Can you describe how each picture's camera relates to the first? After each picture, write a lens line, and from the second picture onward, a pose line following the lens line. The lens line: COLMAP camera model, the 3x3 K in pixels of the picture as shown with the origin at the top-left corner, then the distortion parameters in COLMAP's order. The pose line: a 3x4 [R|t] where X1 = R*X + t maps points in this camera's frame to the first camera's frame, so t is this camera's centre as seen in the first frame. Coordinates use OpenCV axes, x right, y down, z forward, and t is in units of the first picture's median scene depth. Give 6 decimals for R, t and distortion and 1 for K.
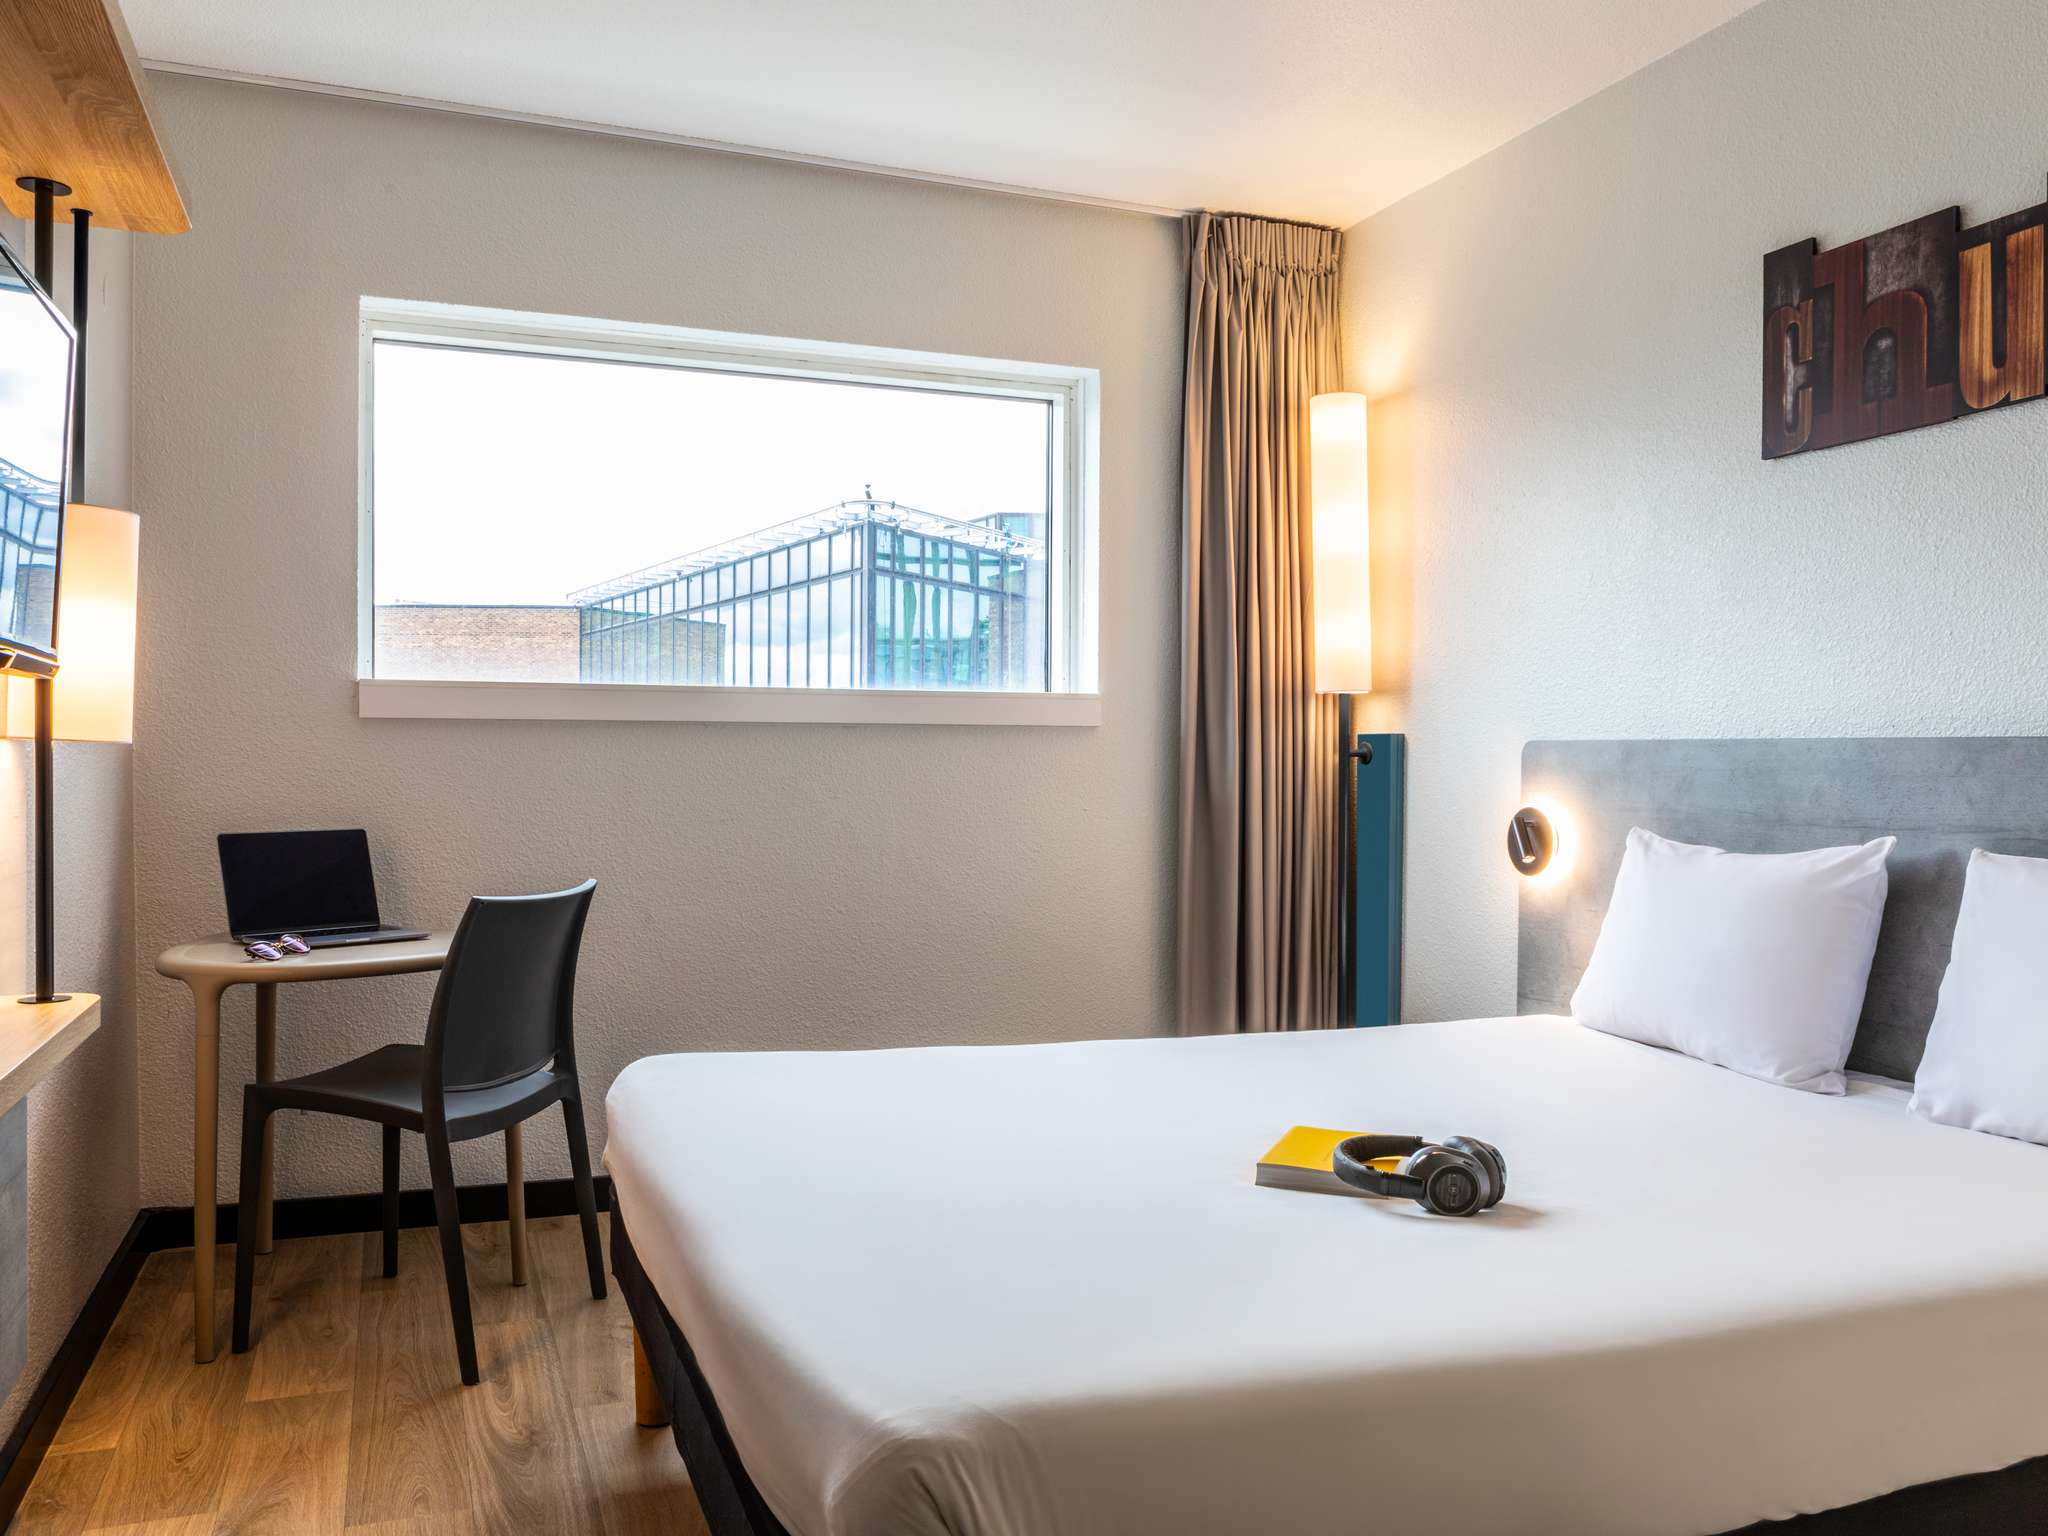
lens RADIAL K [[1580.4, 0, 1024.2], [0, 1580.4, 761.5], [0, 0, 1]] dist [-0.010639, 0.009512]
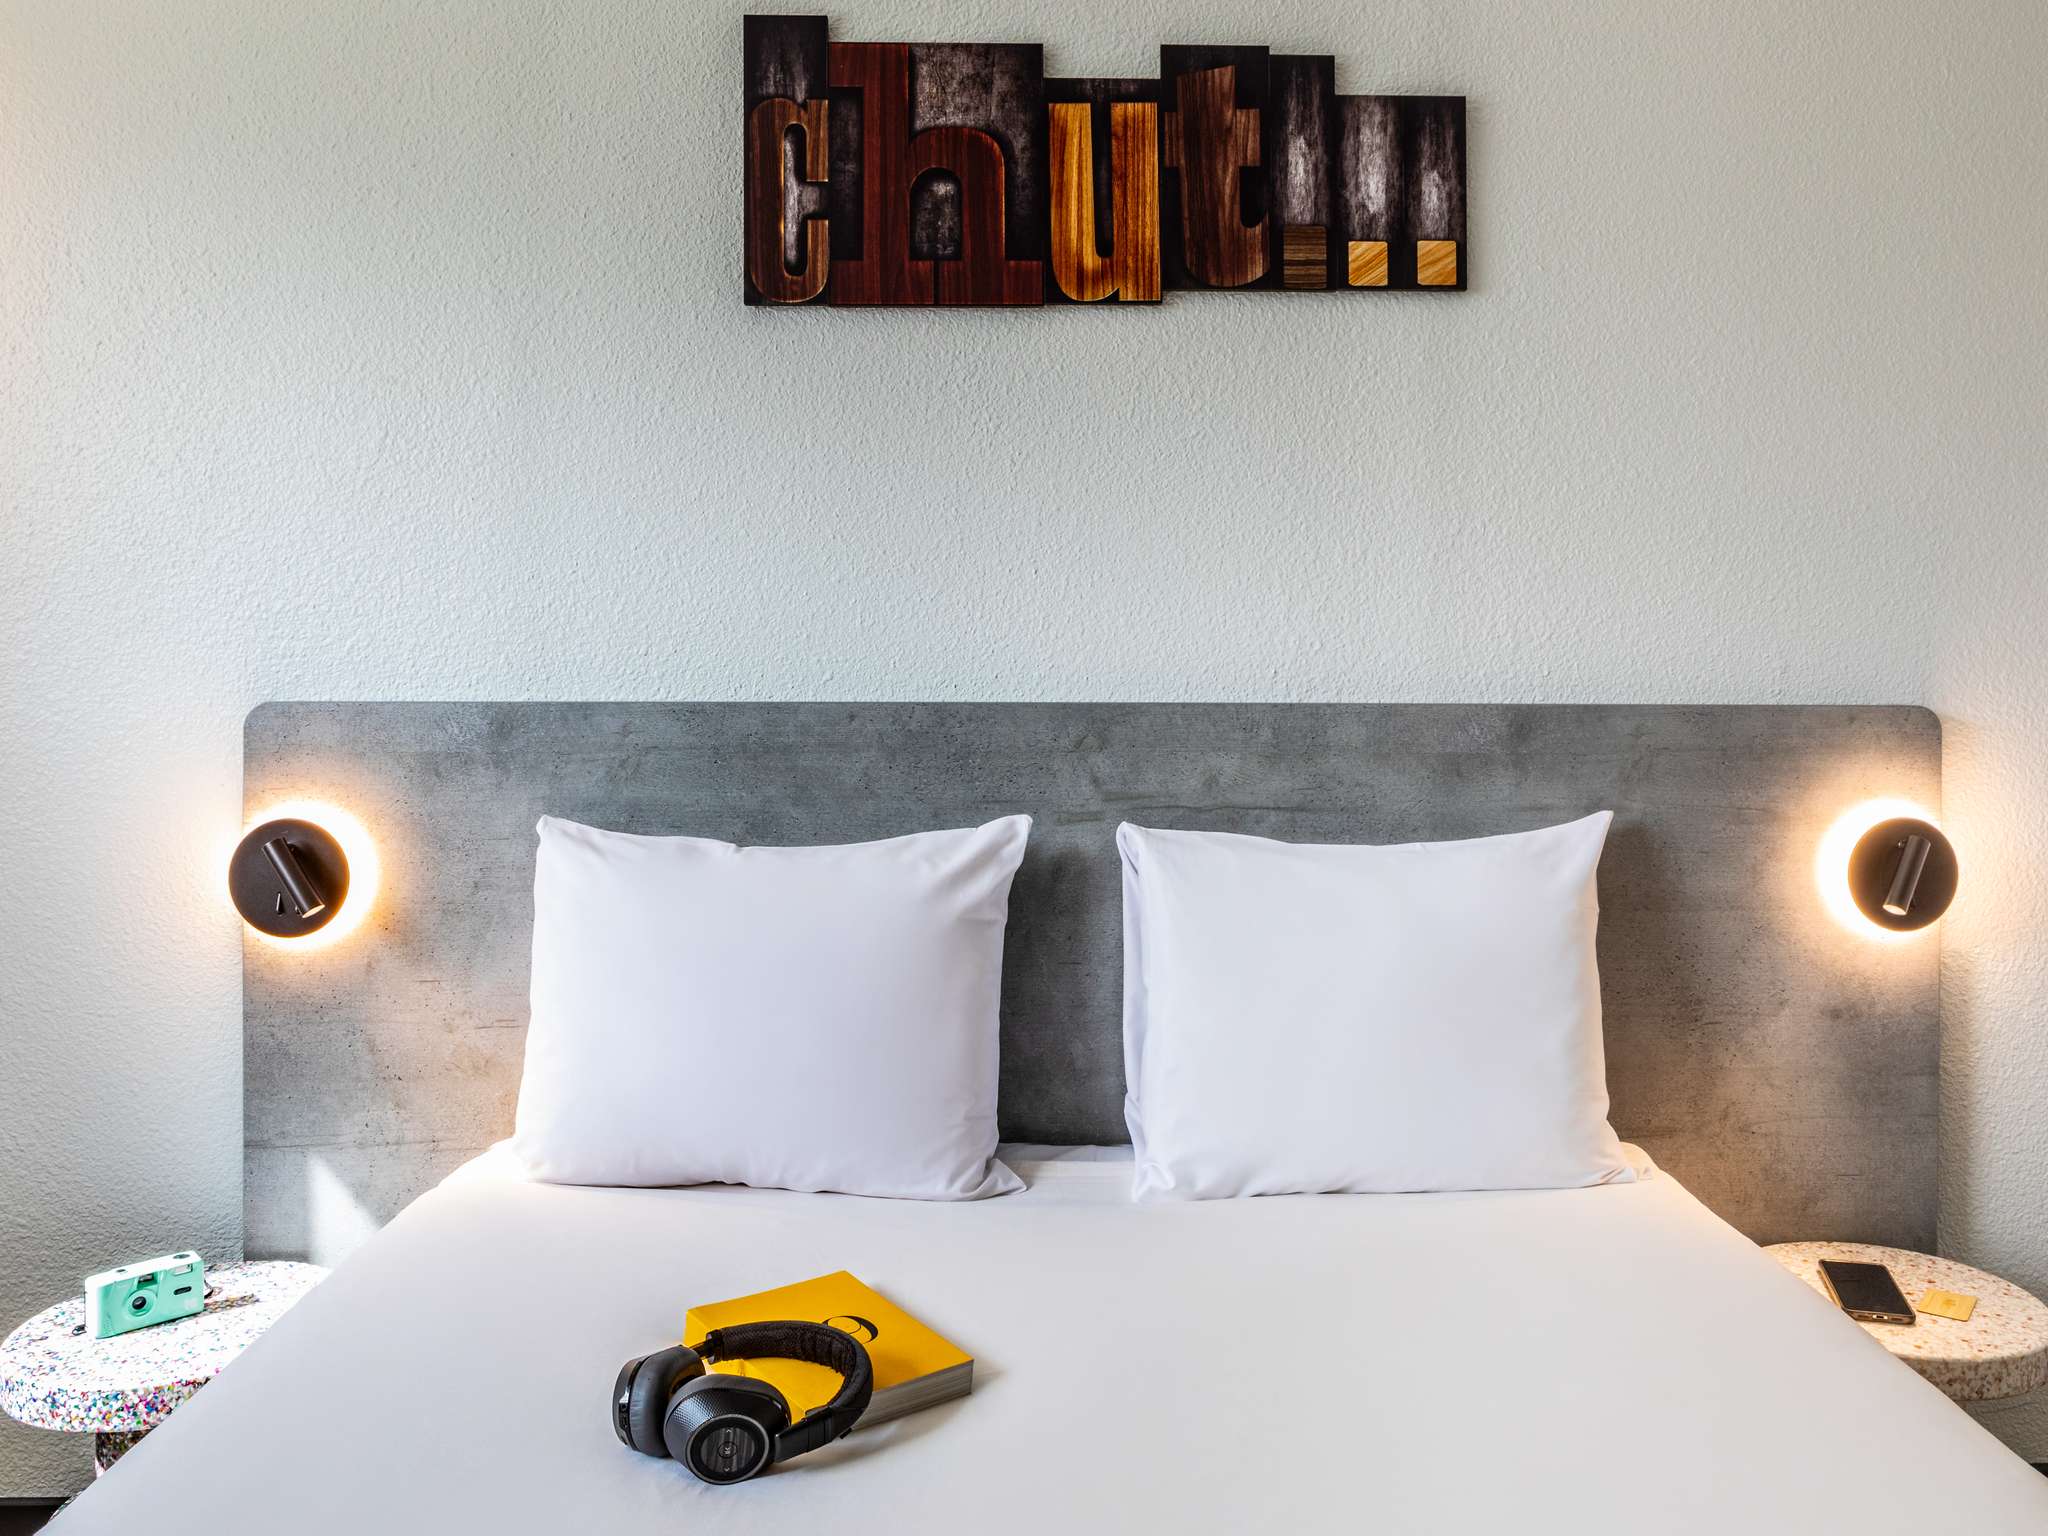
lens RADIAL K [[1580.4, 0, 1031.1], [0, 1580.4, 704.5], [0, 0, 1]] dist [-0.010639, 0.009512]
pose [[0.333564, 0.007021, 0.942701, -0.166783], [0.006648, 0.999930, -0.009800, -0.006317], [-0.942704, 0.009536, 0.333494, 0.721631]]
